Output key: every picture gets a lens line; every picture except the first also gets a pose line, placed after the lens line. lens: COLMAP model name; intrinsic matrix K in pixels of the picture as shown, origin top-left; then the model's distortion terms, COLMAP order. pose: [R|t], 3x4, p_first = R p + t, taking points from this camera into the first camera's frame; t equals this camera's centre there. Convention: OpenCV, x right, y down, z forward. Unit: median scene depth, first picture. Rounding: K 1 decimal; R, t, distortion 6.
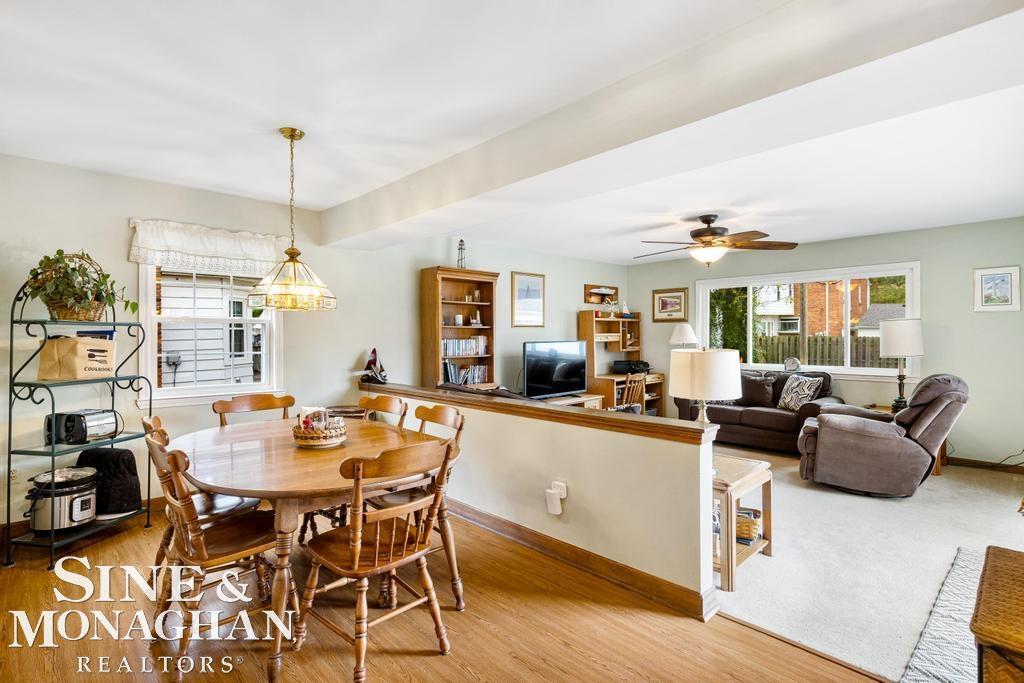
lens RADIAL K [[512.6, 0, 515.3], [0, 512.6, 338.5], [0, 0, 1]] dist [0.006721, 0.000923]
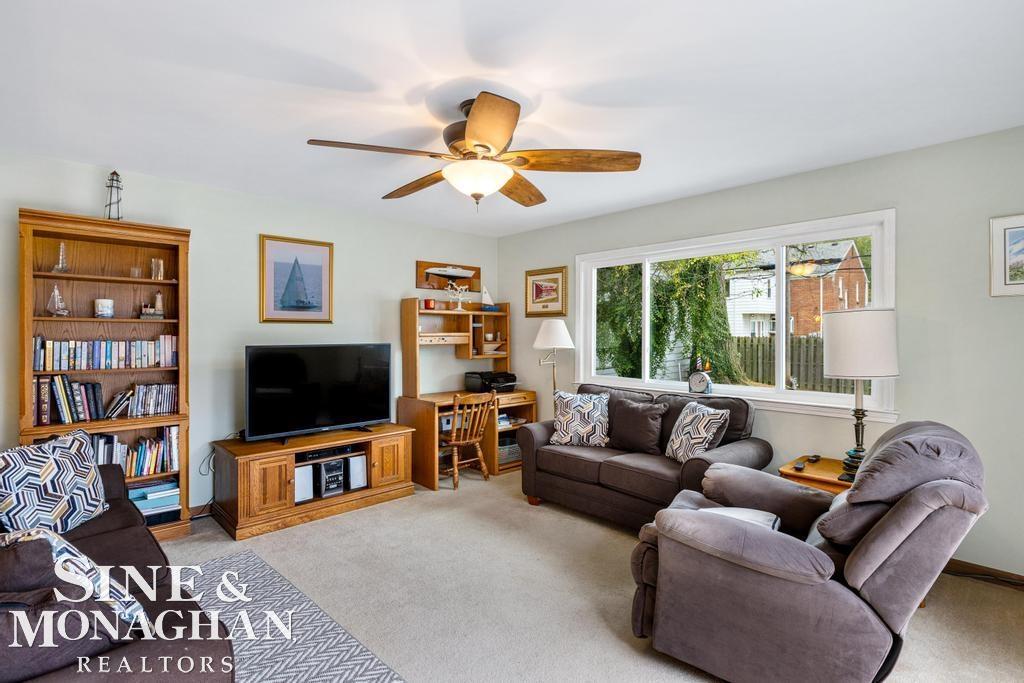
lens RADIAL K [[520.1, 0, 508.3], [0, 520.1, 339.7], [0, 0, 1]] dist [0.001300, -0.000176]
pose [[0.999969, 0.005322, -0.005726, 0.301233], [-0.005298, 0.999977, 0.004171, -0.004295], [0.005748, -0.004140, 0.999975, 0.350047]]
